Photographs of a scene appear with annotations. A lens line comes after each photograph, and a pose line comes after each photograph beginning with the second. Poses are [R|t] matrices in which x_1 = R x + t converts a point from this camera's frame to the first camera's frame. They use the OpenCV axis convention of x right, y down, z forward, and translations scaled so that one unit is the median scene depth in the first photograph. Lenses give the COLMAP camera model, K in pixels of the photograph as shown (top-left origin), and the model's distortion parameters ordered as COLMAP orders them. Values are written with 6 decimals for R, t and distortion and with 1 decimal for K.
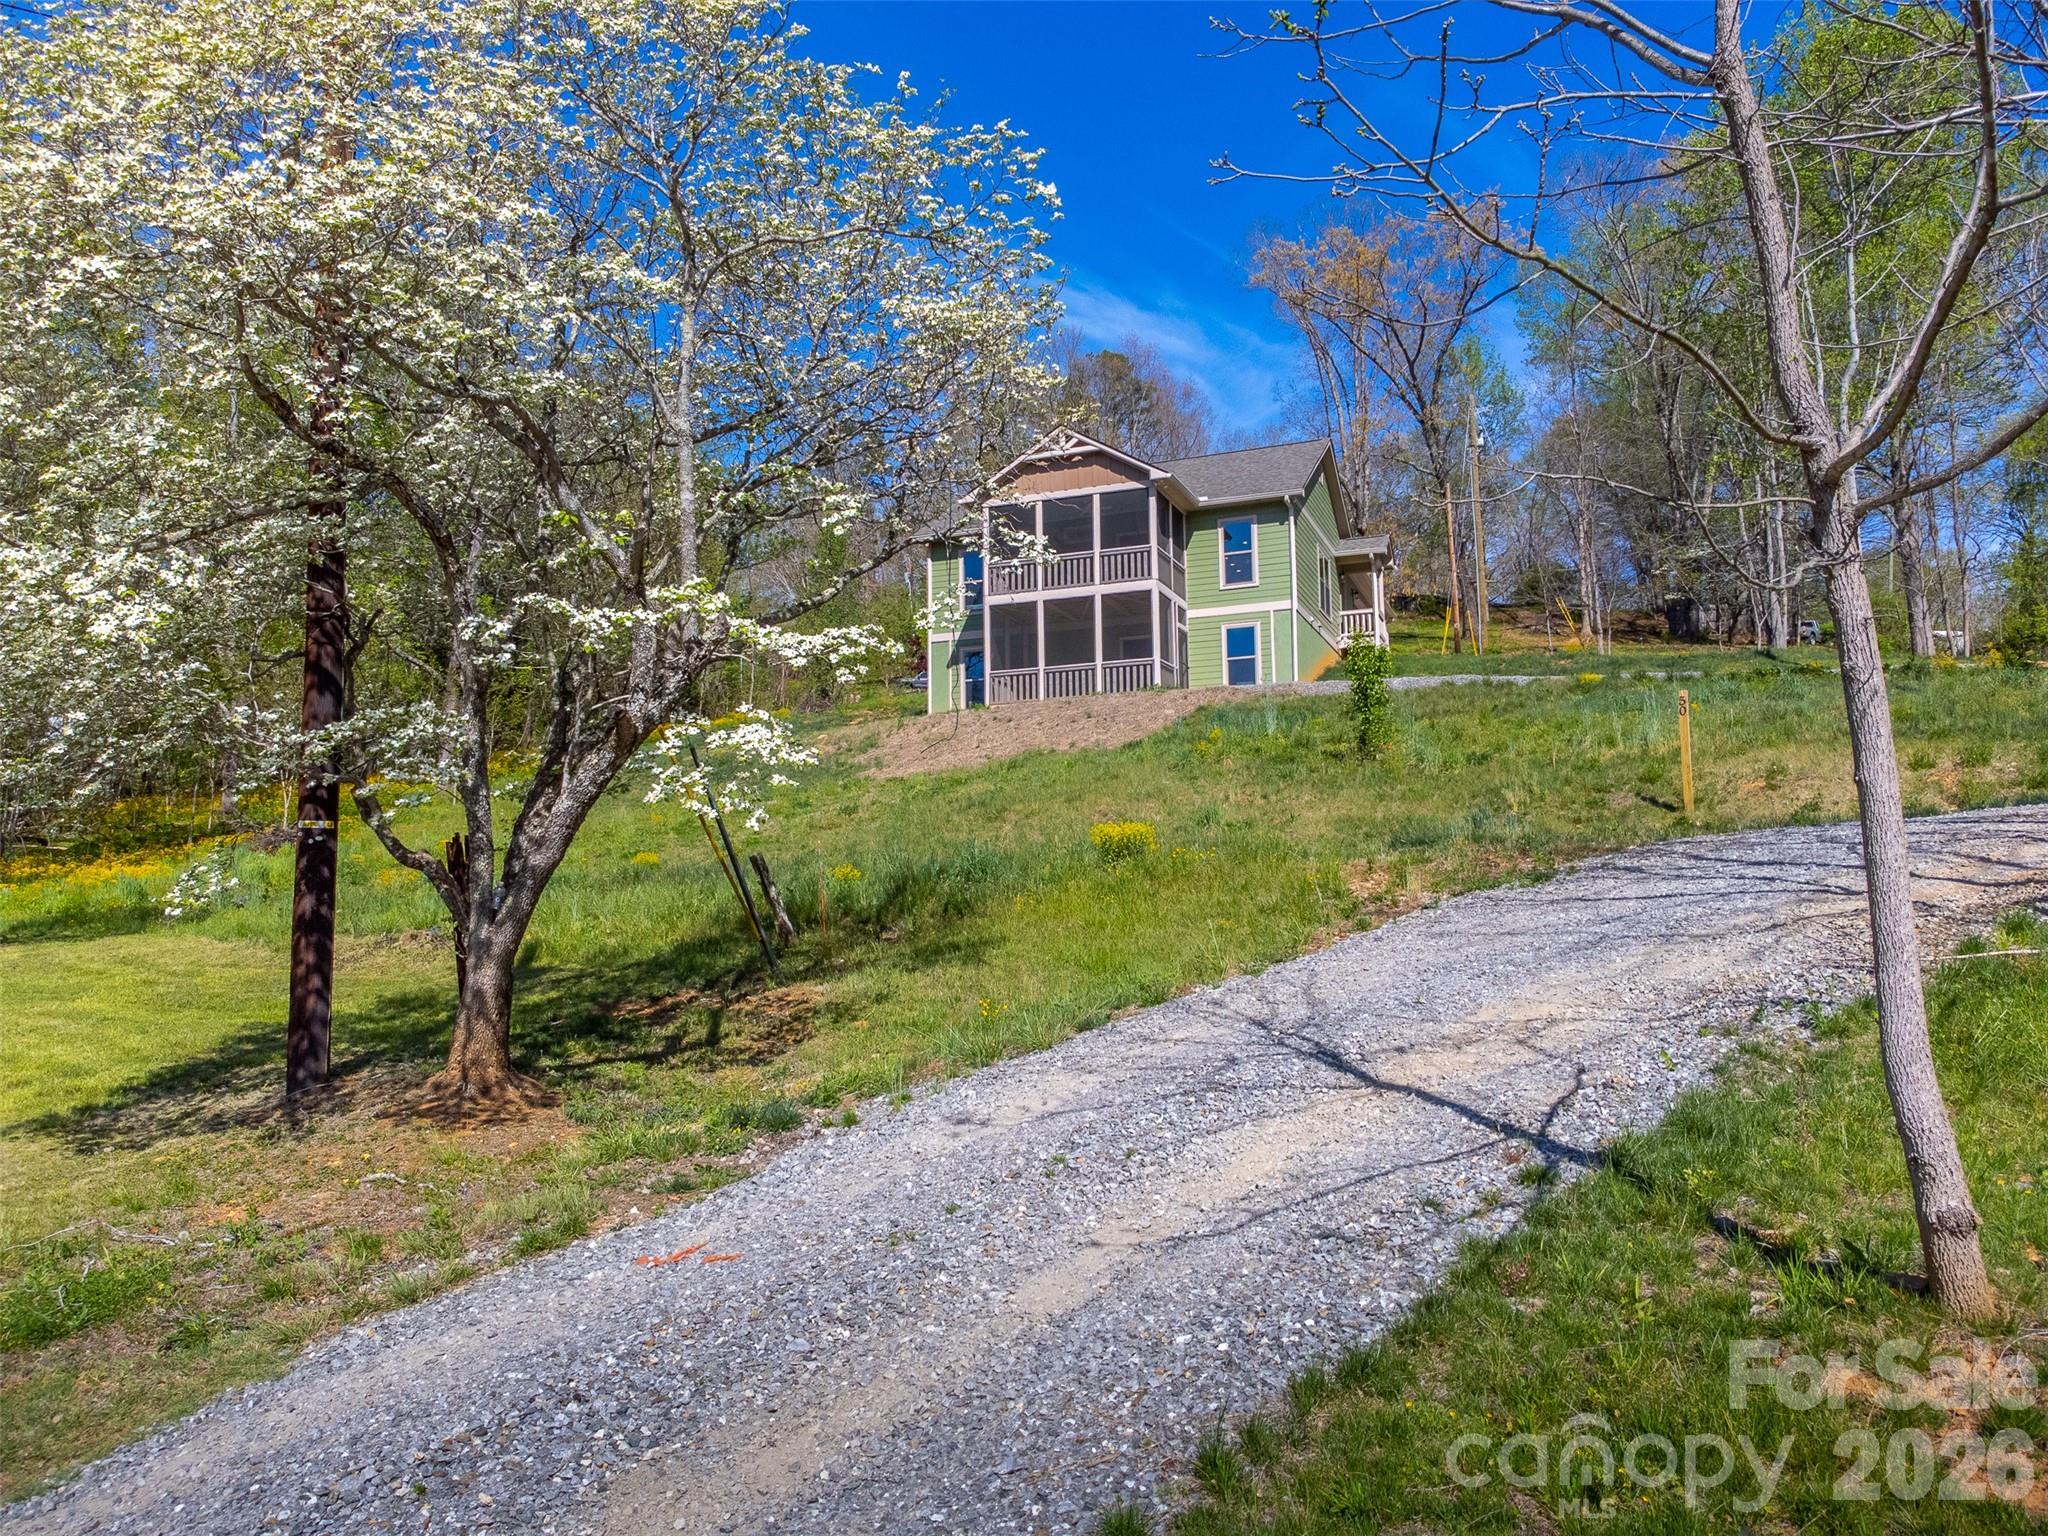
lens RADIAL K [[1497.8, 0, 1024.0], [0, 1497.8, 768.0], [0, 0, 1]] dist [-0.004352, 0.021126]
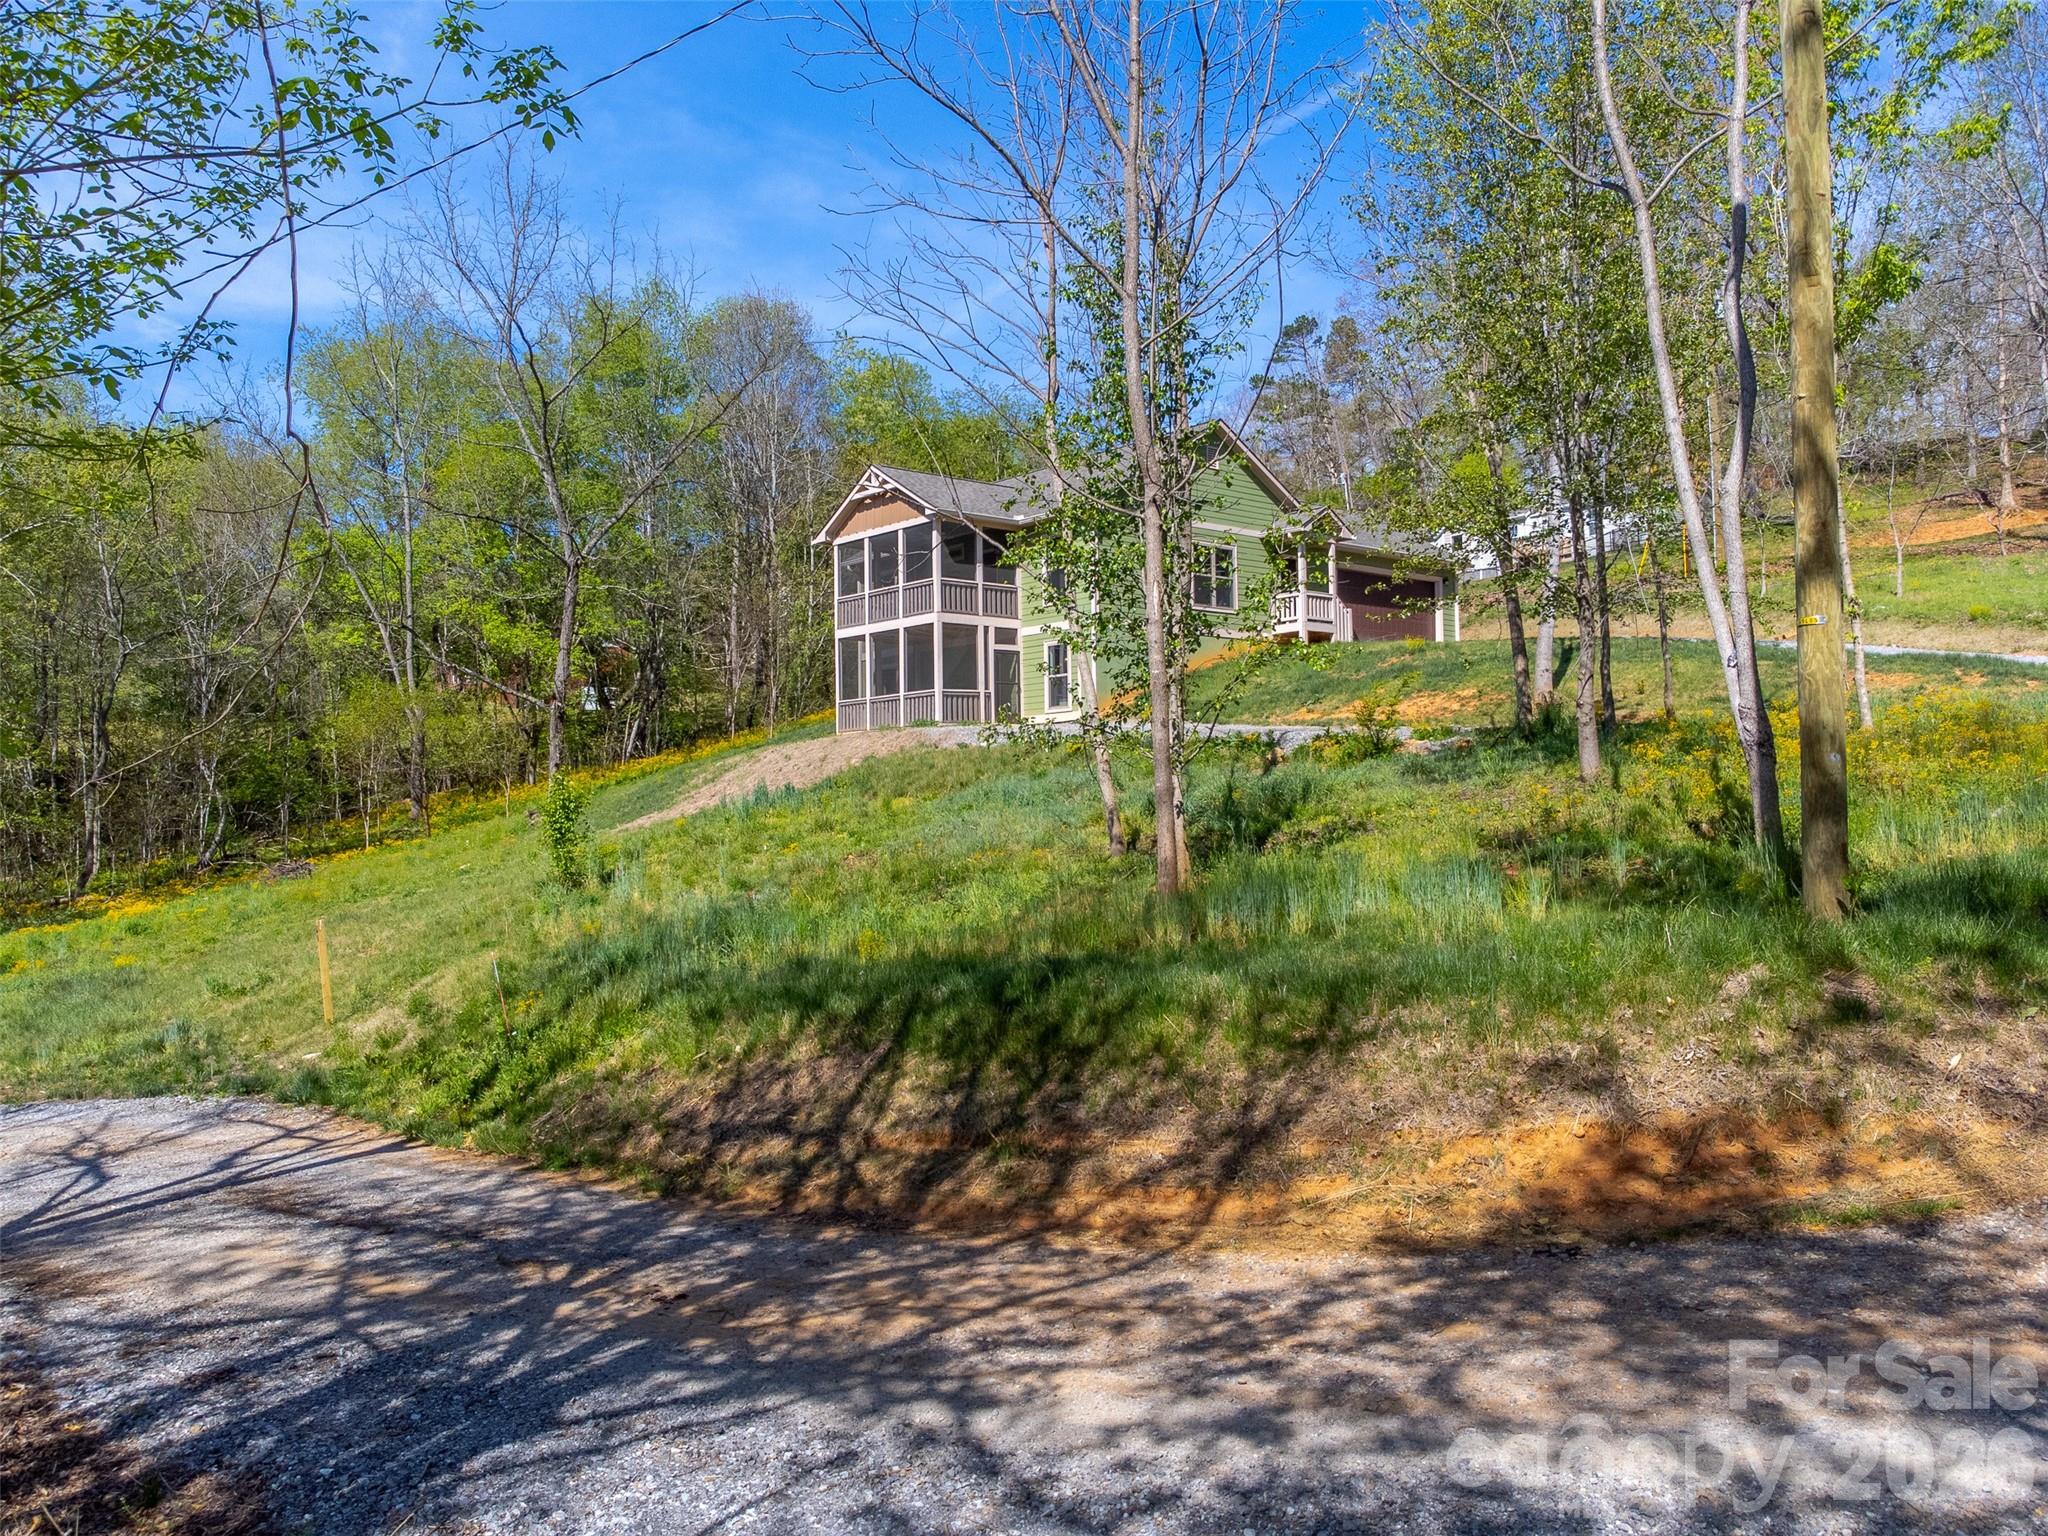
lens RADIAL K [[1497.8, 0, 1024.0], [0, 1497.8, 768.0], [0, 0, 1]] dist [-0.004352, 0.021126]
pose [[0.888633, -0.016821, -0.458310, 0.587639], [0.054982, 0.996027, 0.070049, -0.085138], [0.455311, -0.087446, 0.886028, 0.105518]]
